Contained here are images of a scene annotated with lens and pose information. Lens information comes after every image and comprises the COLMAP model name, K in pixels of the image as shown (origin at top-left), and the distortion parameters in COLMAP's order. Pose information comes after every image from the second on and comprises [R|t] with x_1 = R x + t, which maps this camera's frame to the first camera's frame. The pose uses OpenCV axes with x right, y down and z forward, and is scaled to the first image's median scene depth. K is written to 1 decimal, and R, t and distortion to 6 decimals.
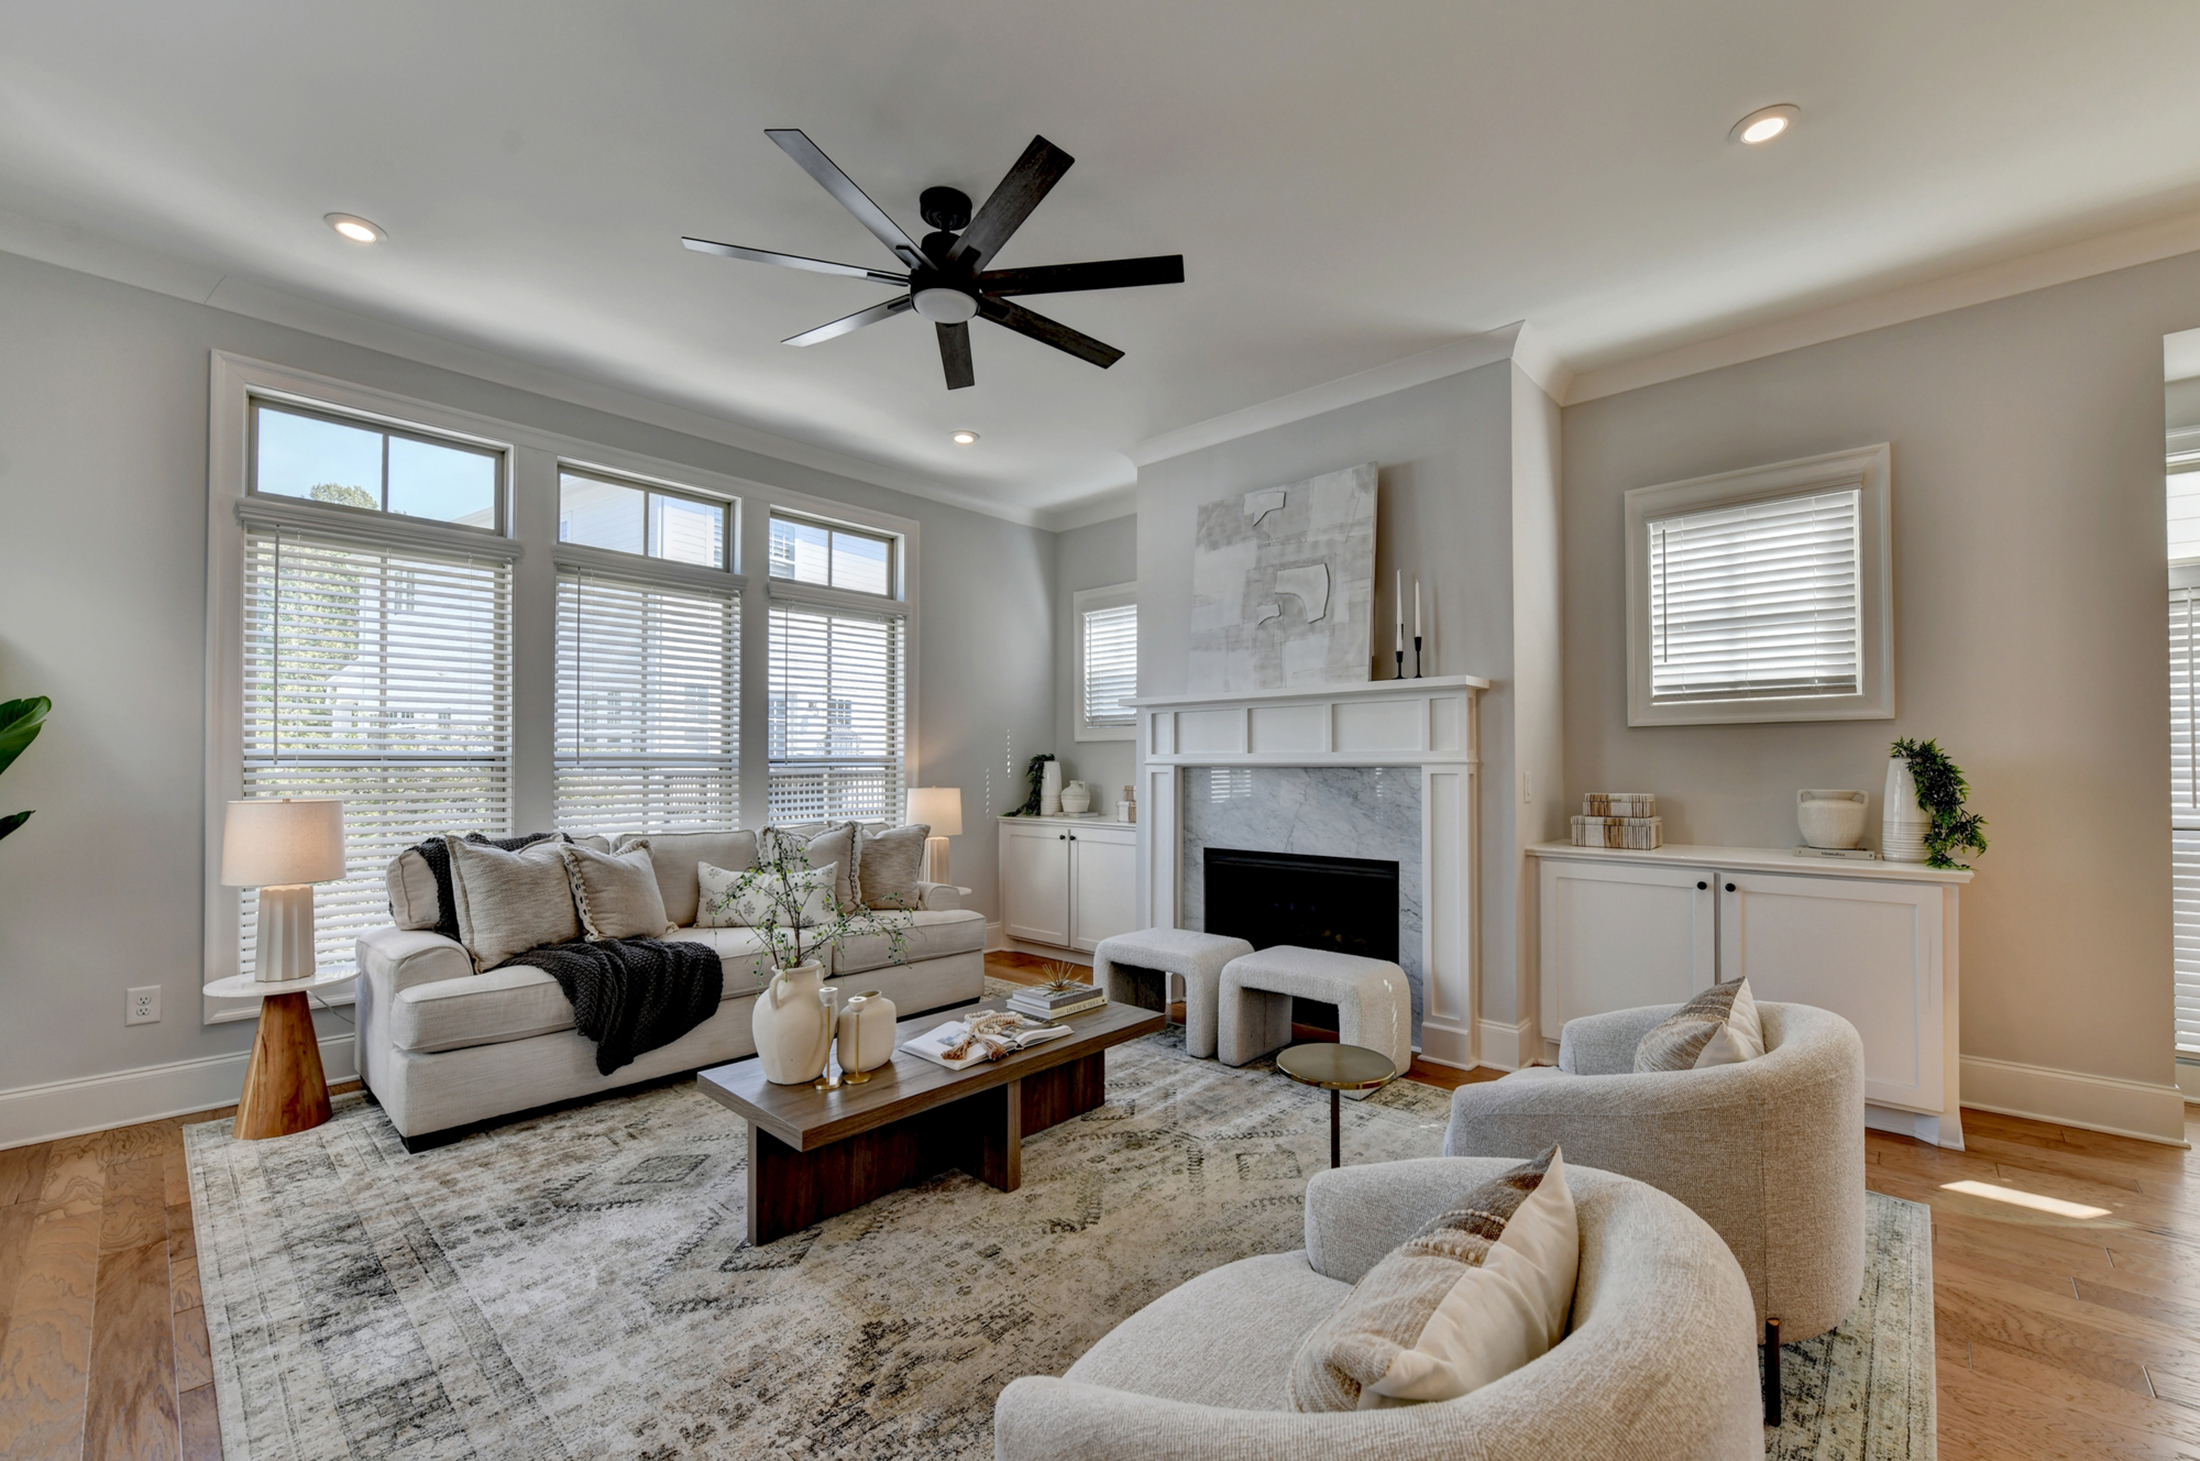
lens RADIAL K [[898.2, 0, 1125.1], [0, 898.2, 752.4], [0, 0, 1]] dist [-0.005760, -0.000759]
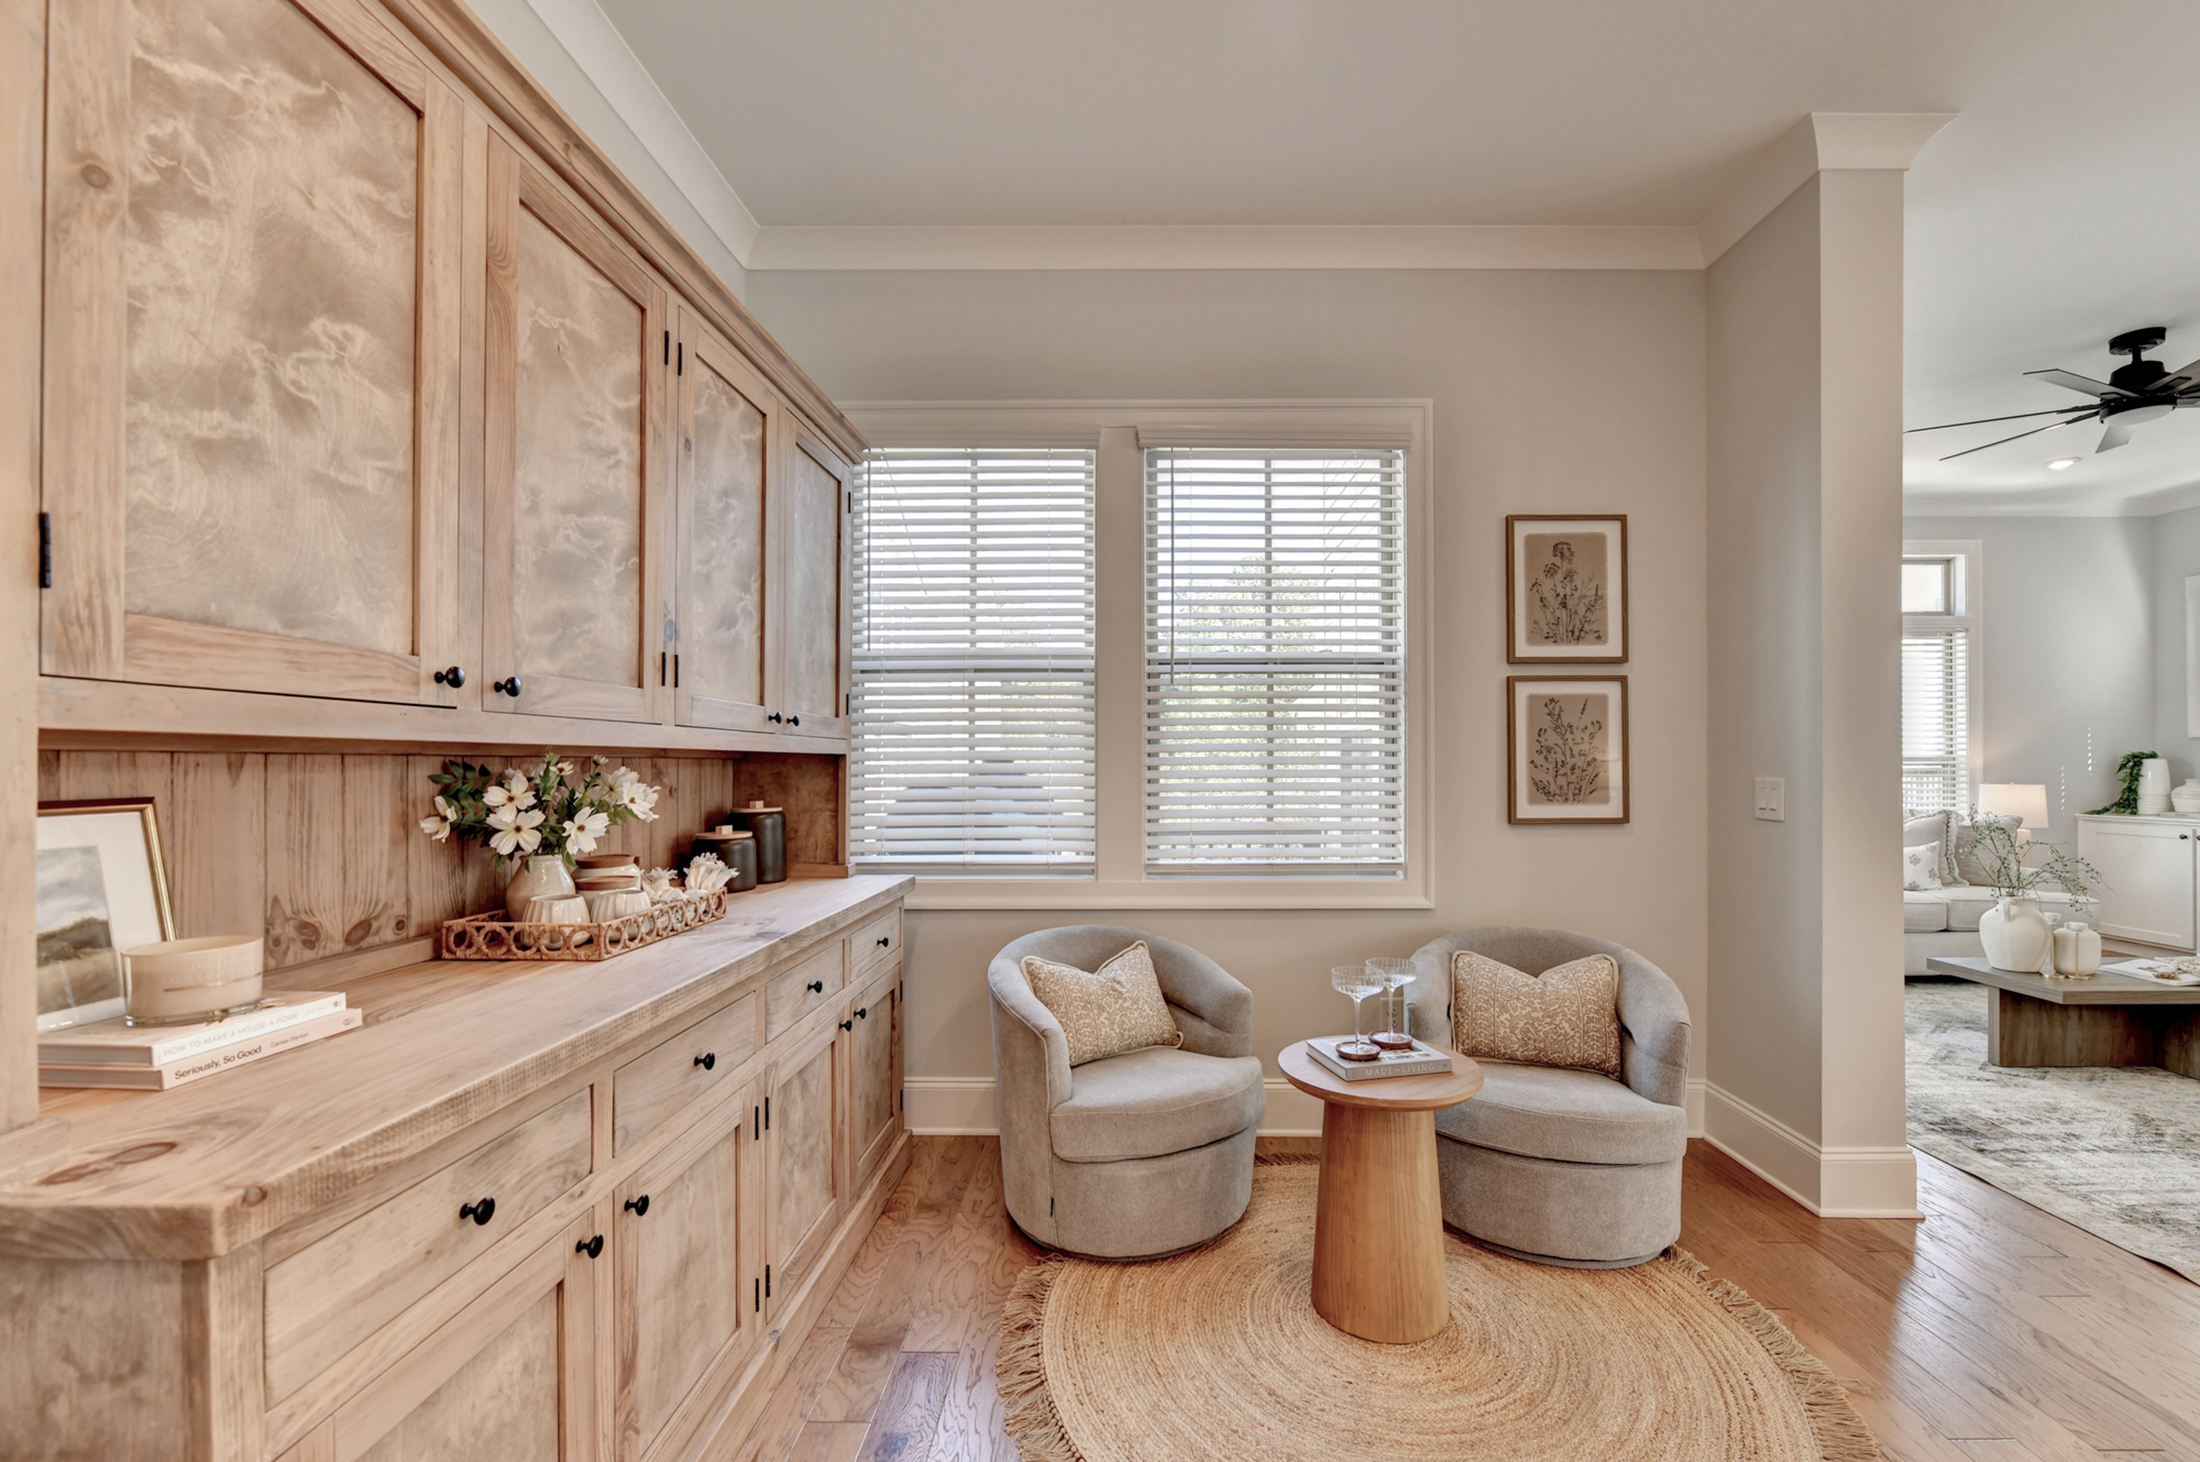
lens RADIAL K [[898.2, 0, 1122.7], [0, 898.2, 761.6], [0, 0, 1]] dist [-0.005760, -0.000759]
pose [[0.656170, -0.003218, -0.754607, -0.131920], [0.013172, 0.999887, 0.007190, -0.012277], [0.754499, -0.014657, 0.656138, -0.673250]]
